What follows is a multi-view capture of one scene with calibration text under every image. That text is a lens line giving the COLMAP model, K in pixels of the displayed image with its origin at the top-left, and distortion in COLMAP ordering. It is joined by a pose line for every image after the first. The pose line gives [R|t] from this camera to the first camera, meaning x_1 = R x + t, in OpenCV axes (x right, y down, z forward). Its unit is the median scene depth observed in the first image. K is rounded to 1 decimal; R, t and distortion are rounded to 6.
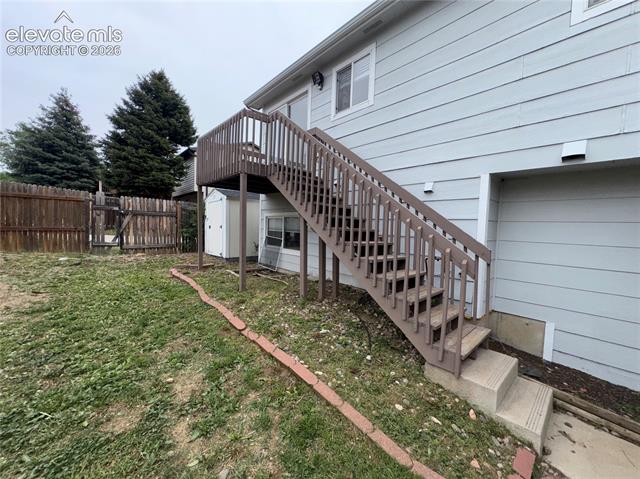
lens RADIAL K [[253.2, 0, 319.0], [0, 253.2, 239.8], [0, 0, 1]] dist [-0.001891, 0.000303]
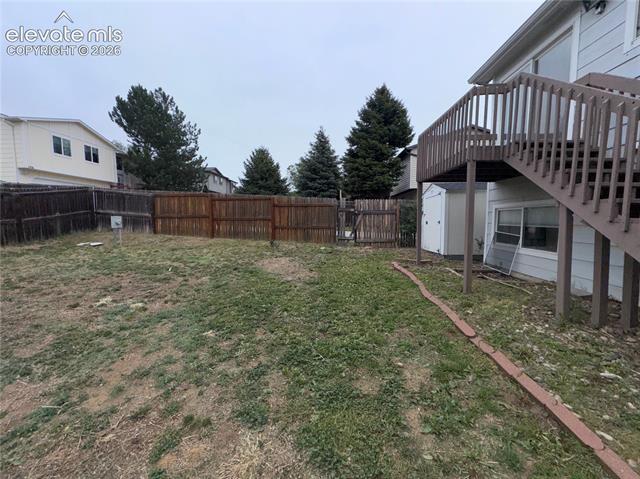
lens RADIAL K [[253.2, 0, 319.0], [0, 253.2, 239.8], [0, 0, 1]] dist [-0.001891, 0.000303]
pose [[0.703645, 0.021855, -0.710216, -0.038228], [-0.009508, 0.999727, 0.021344, -0.001196], [0.710489, -0.008266, 0.703660, -0.005778]]
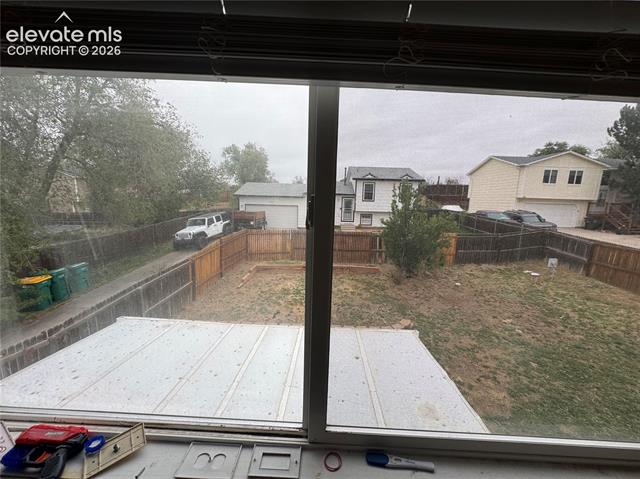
lens RADIAL K [[254.3, 0, 318.1], [0, 254.3, 239.2], [0, 0, 1]] dist [-0.001502, 0.000146]
pose [[-0.692129, 0.063455, -0.718979, 1.204032], [-0.087124, 0.981499, 0.170495, -0.614975], [0.716496, 0.180645, -0.673796, 0.267152]]
